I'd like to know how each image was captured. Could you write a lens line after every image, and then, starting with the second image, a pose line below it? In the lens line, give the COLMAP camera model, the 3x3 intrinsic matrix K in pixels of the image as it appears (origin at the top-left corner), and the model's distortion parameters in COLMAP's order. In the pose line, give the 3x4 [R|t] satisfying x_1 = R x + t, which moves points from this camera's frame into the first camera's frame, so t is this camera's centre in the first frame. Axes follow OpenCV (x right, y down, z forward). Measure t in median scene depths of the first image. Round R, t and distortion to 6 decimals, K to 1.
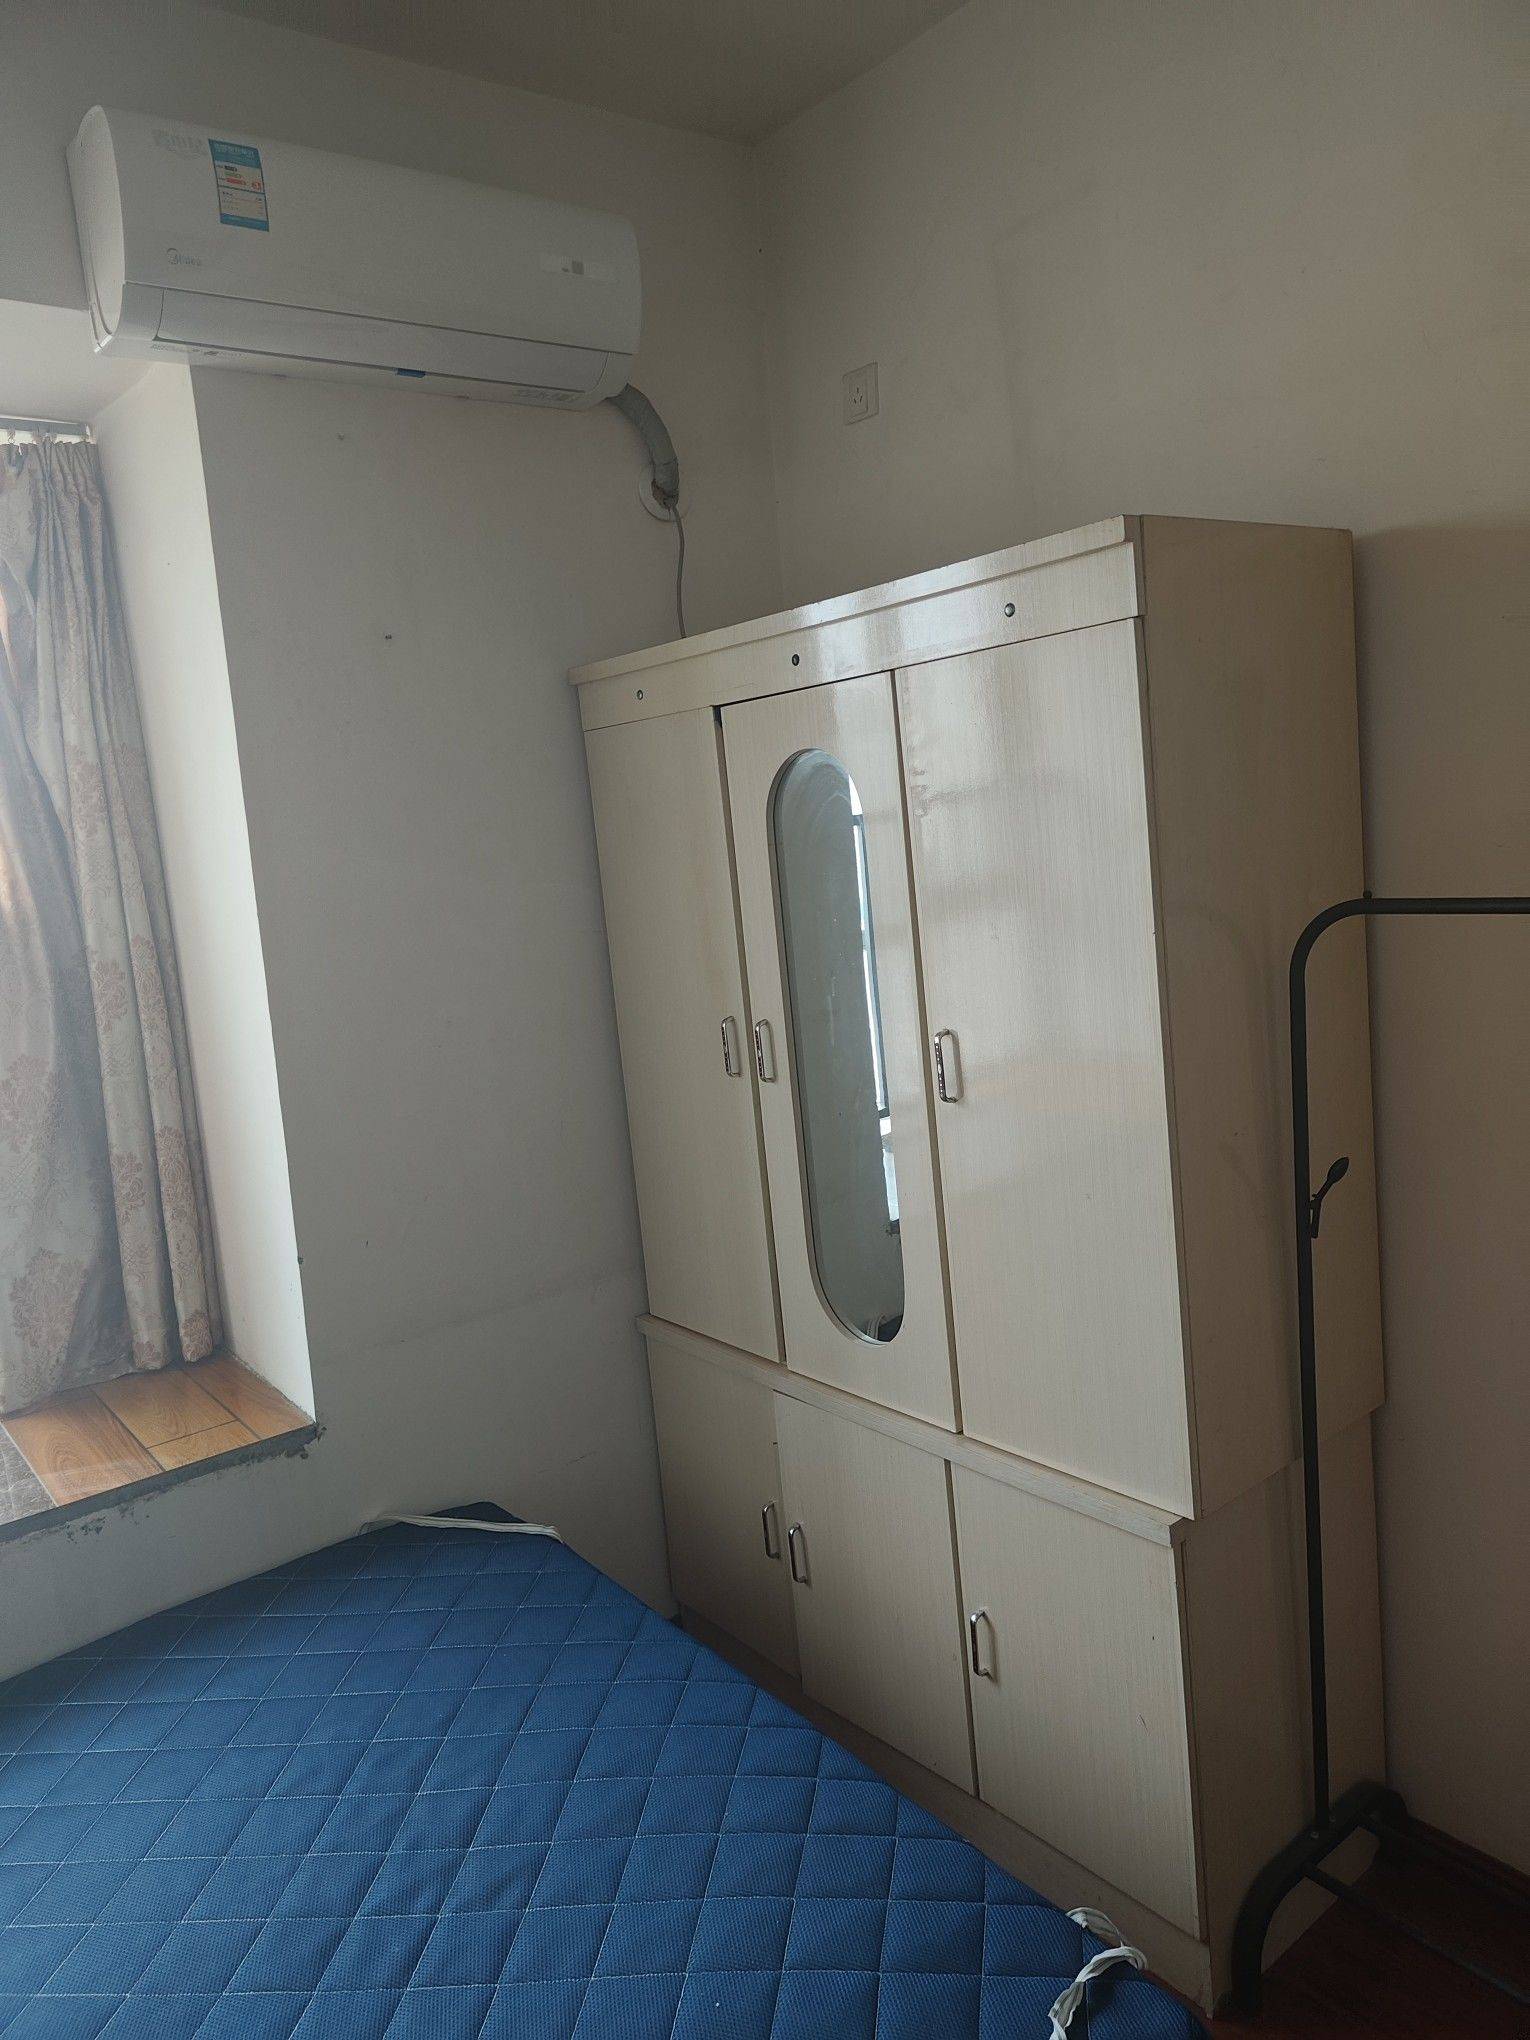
lens RADIAL K [[1380.7, 0, 765.9], [0, 1380.7, 1030.1], [0, 0, 1]] dist [0.023382, -0.057632]
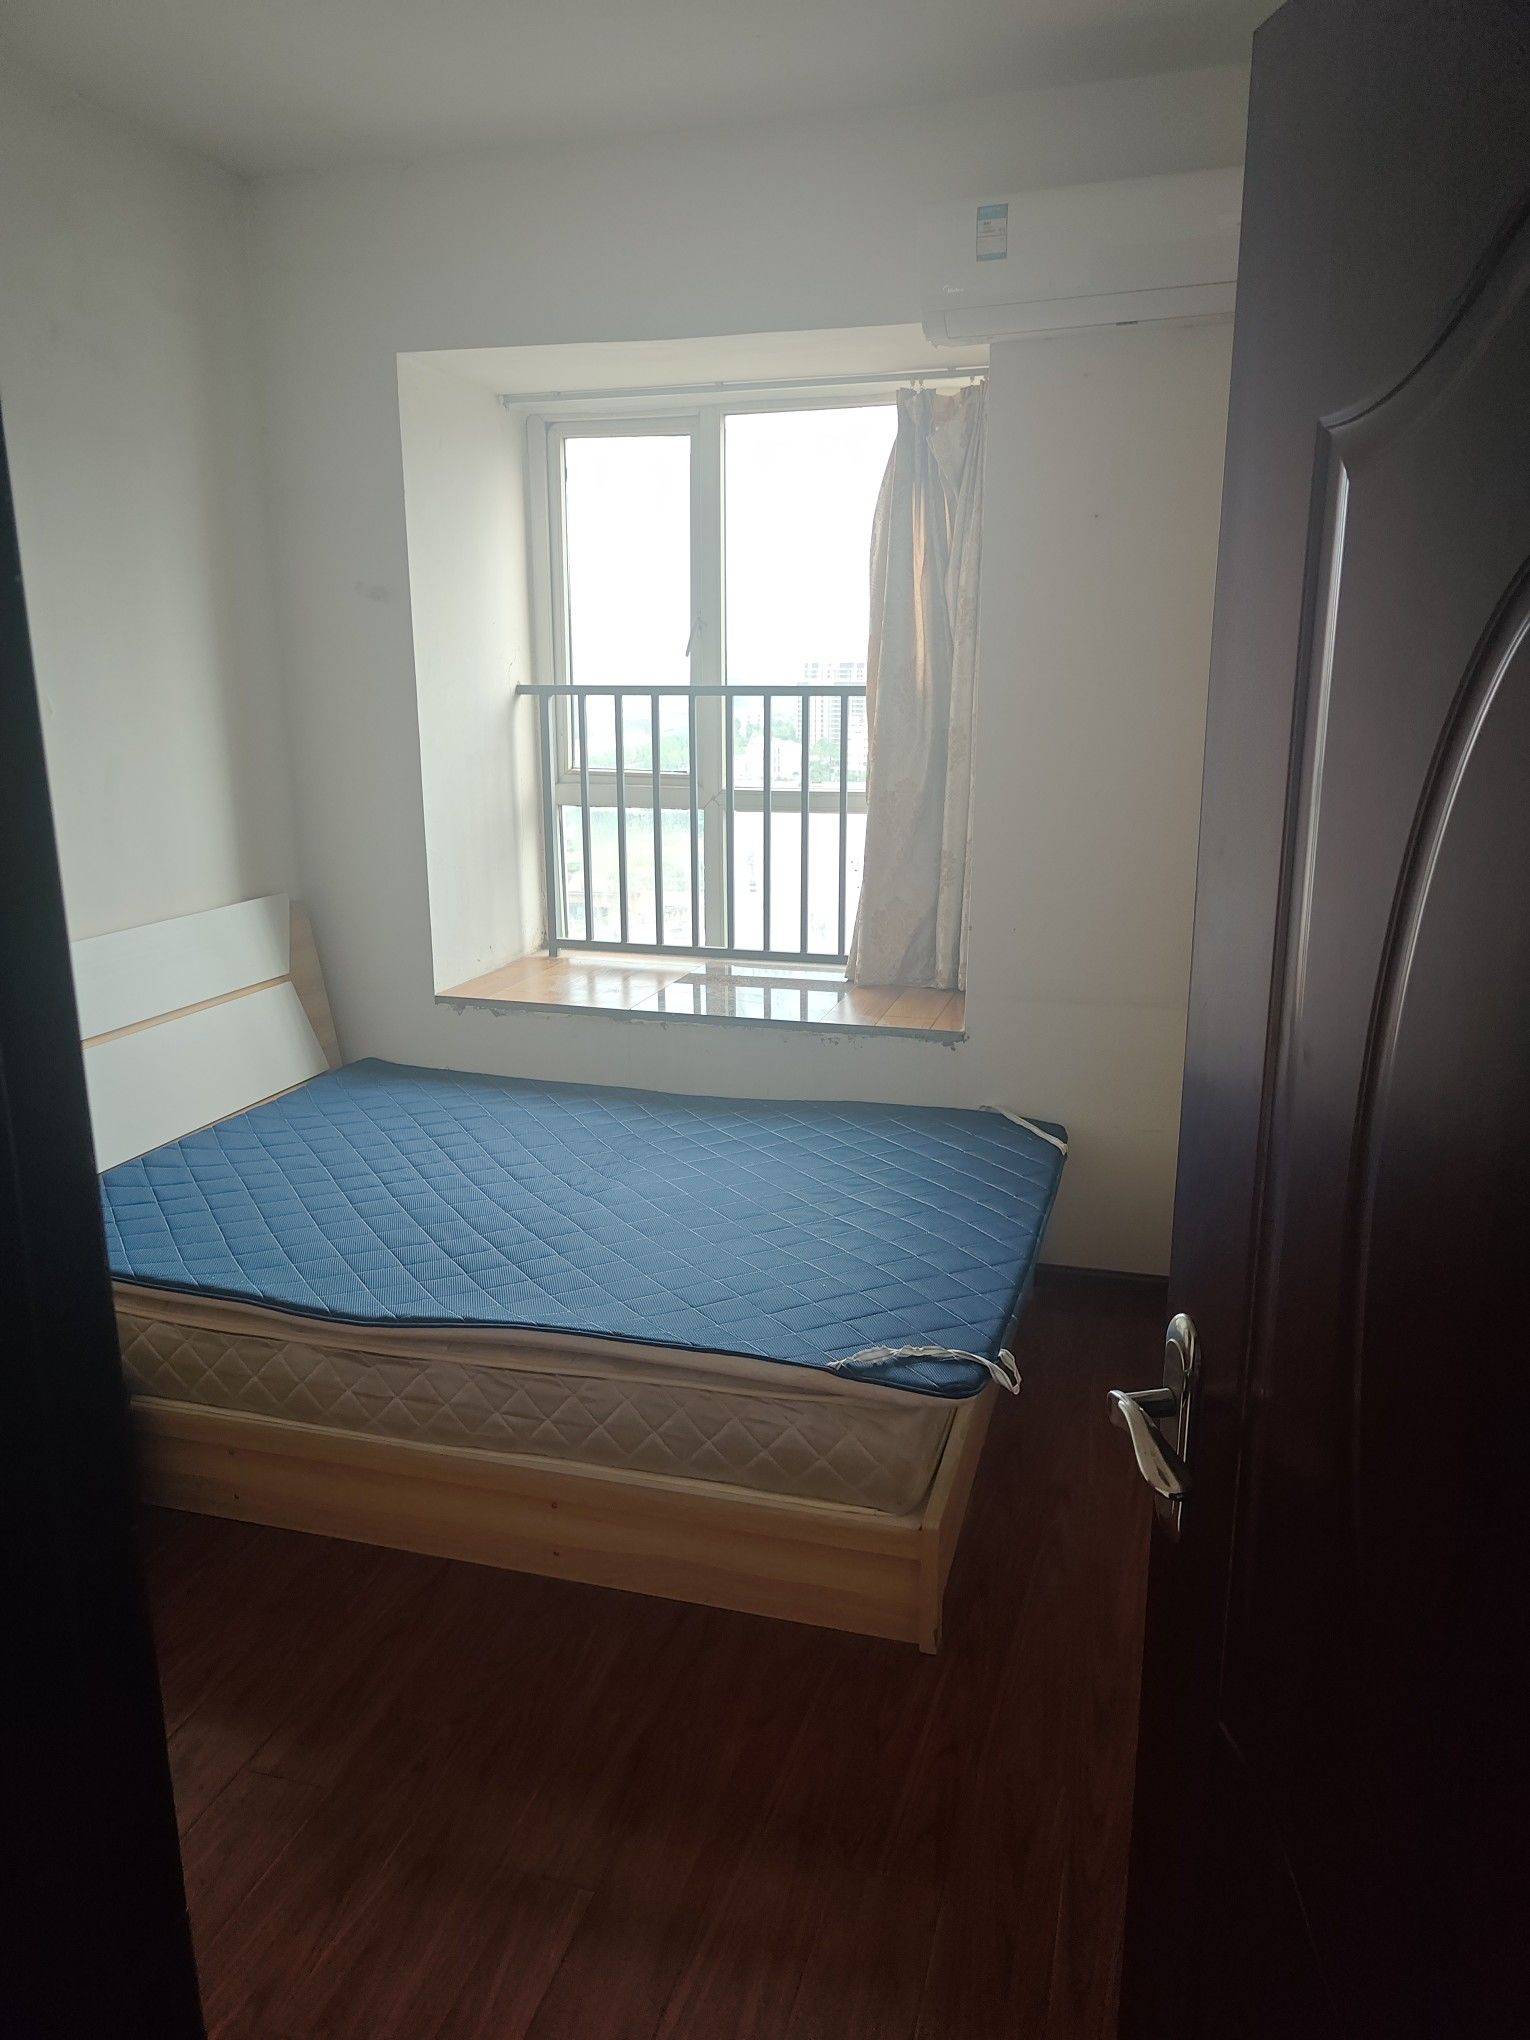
lens RADIAL K [[1421.8, 0, 759.2], [0, 1421.8, 1016.5], [0, 0, 1]] dist [0.026584, -0.019371]
pose [[0.571229, 0.260501, -0.778356, 0.823015], [-0.158334, 0.965461, 0.206921, -0.033863], [0.805375, 0.005041, 0.592745, -0.158817]]
